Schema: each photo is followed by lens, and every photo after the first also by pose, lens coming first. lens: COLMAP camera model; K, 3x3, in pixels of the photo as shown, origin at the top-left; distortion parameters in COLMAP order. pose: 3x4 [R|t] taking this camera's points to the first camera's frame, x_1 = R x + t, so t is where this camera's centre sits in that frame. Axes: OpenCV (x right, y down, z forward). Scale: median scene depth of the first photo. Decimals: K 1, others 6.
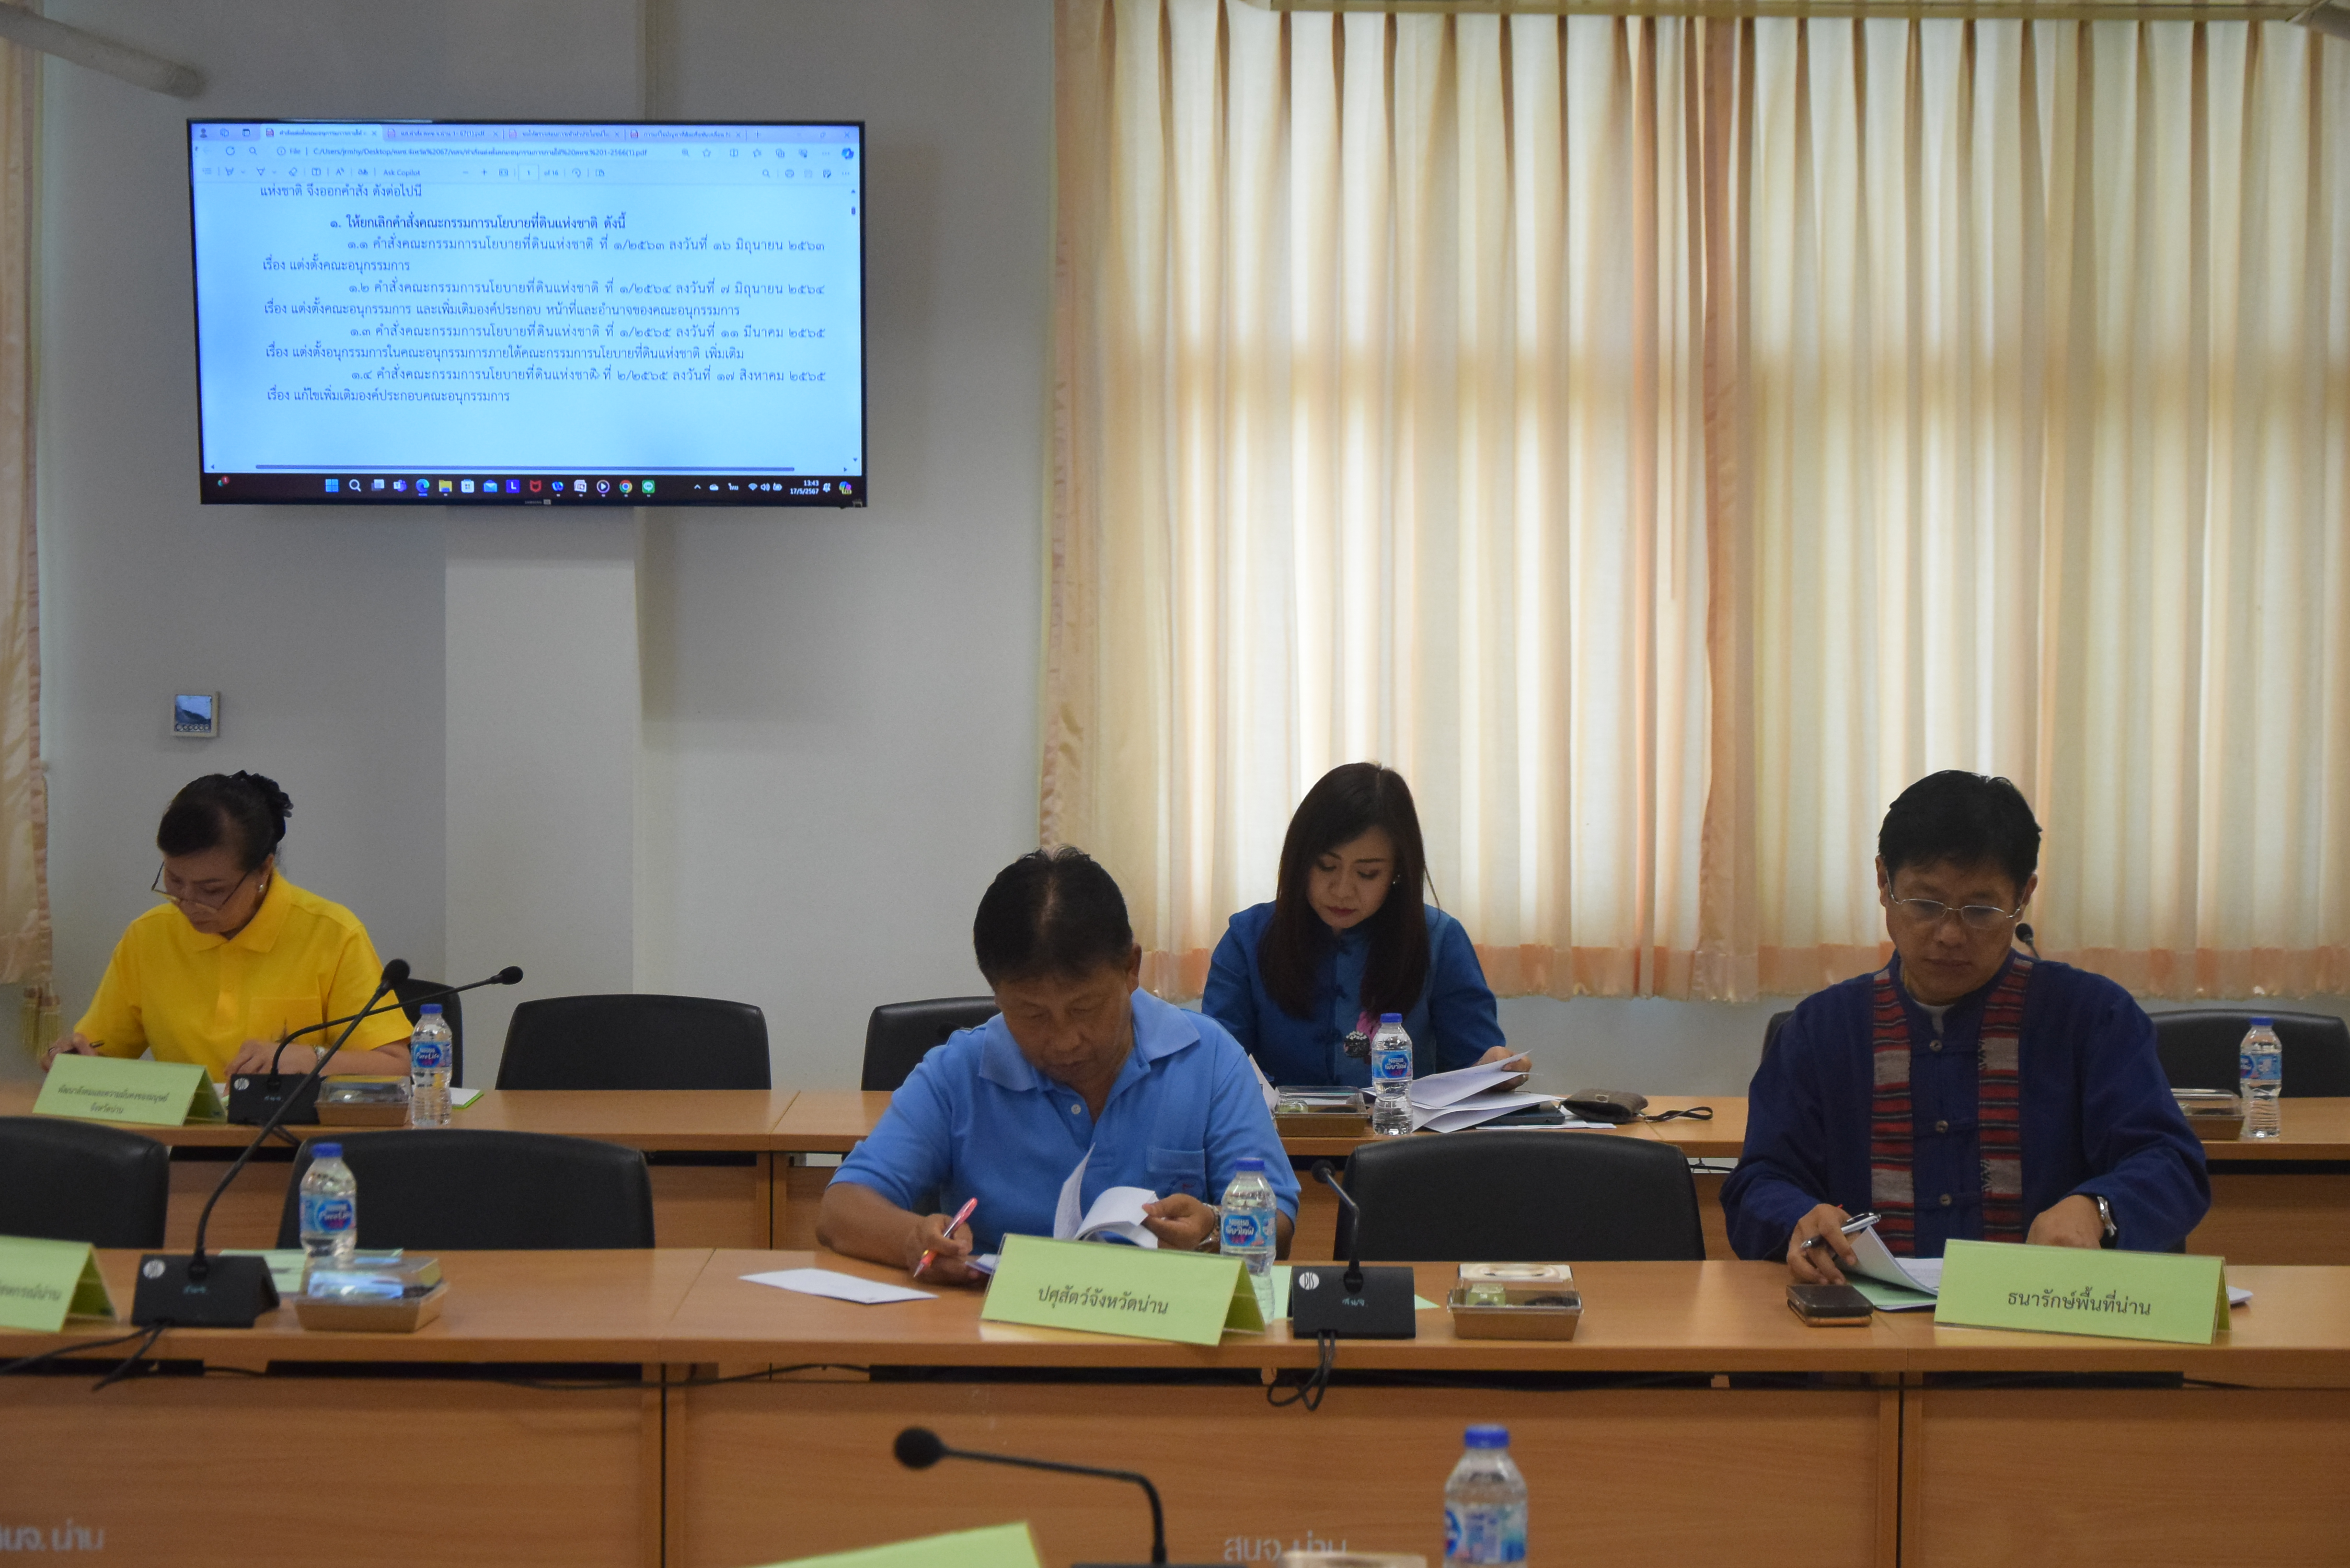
lens RADIAL K [[4230.0, 0, 1174.8], [0, 4230.0, 798.1], [0, 0, 1]] dist [-0.090132, 0.000000]
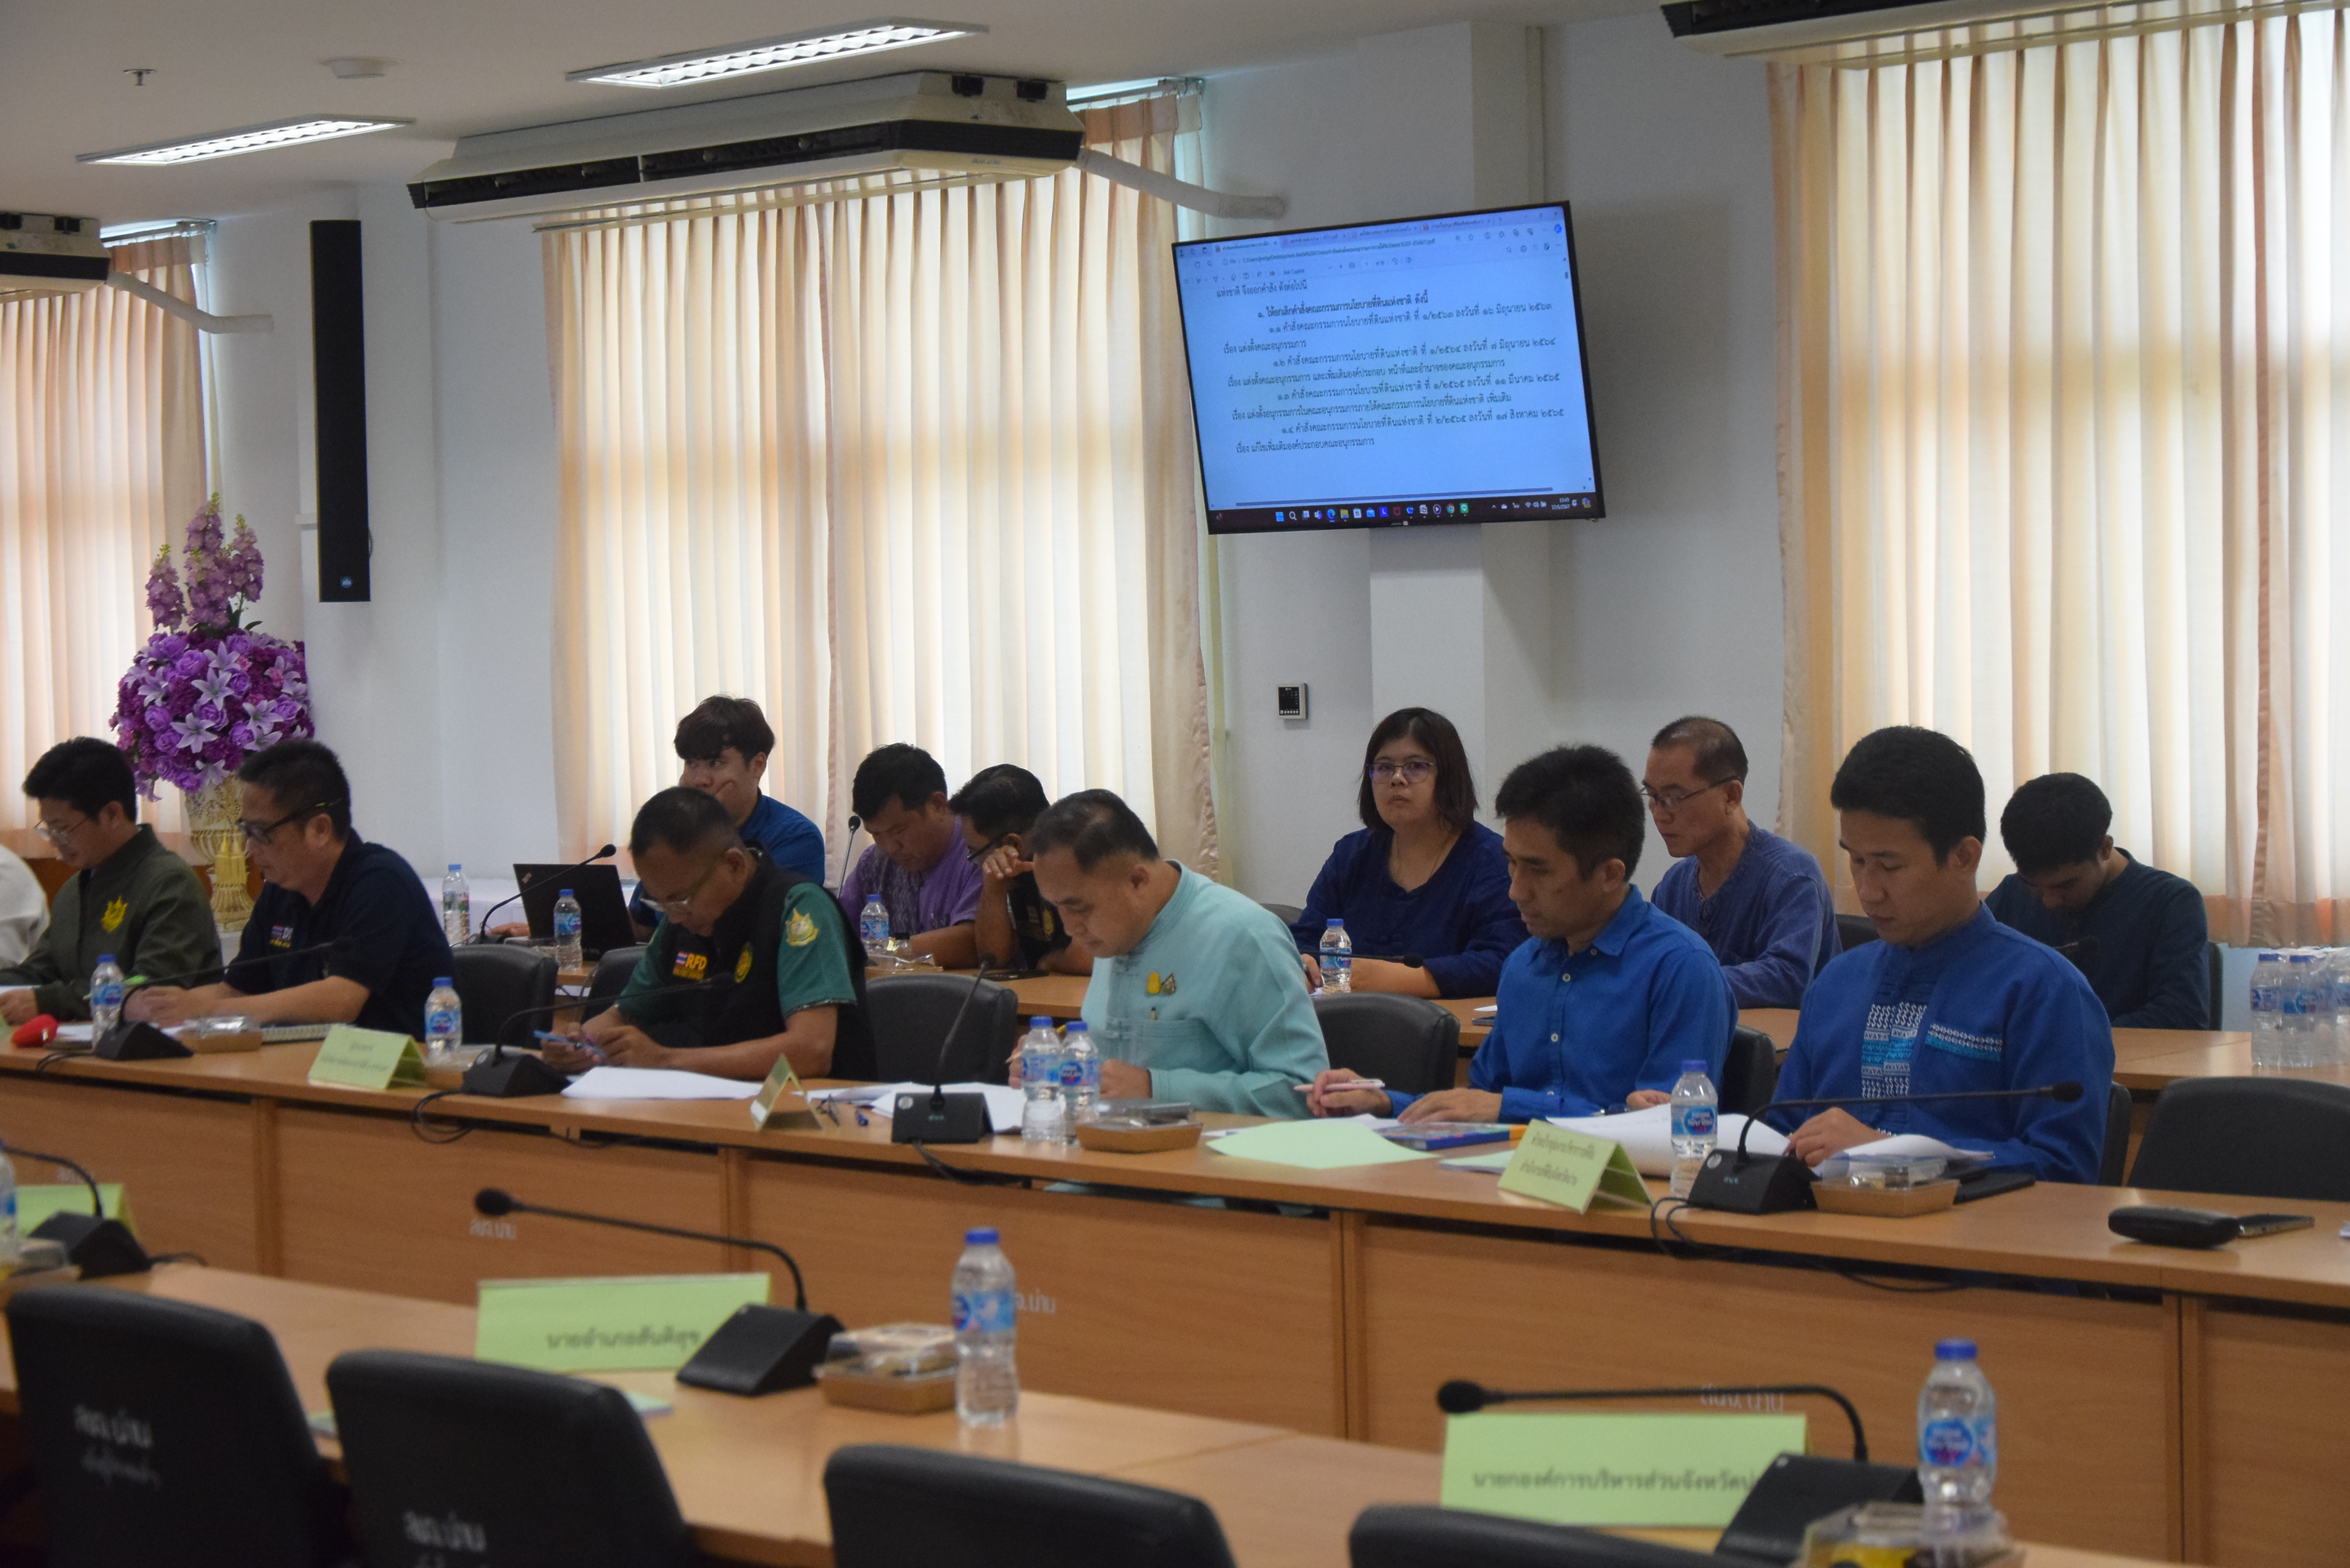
lens RADIAL K [[4516.9, 0, 1174.4], [0, 4516.9, 773.5], [0, 0, 1]] dist [0.006429, 0.000000]
pose [[0.700564, 0.000984, -0.713589, 0.767978], [0.000524, 0.999998, 0.001893, 0.001733], [0.713589, -0.001700, 0.700562, 0.009321]]
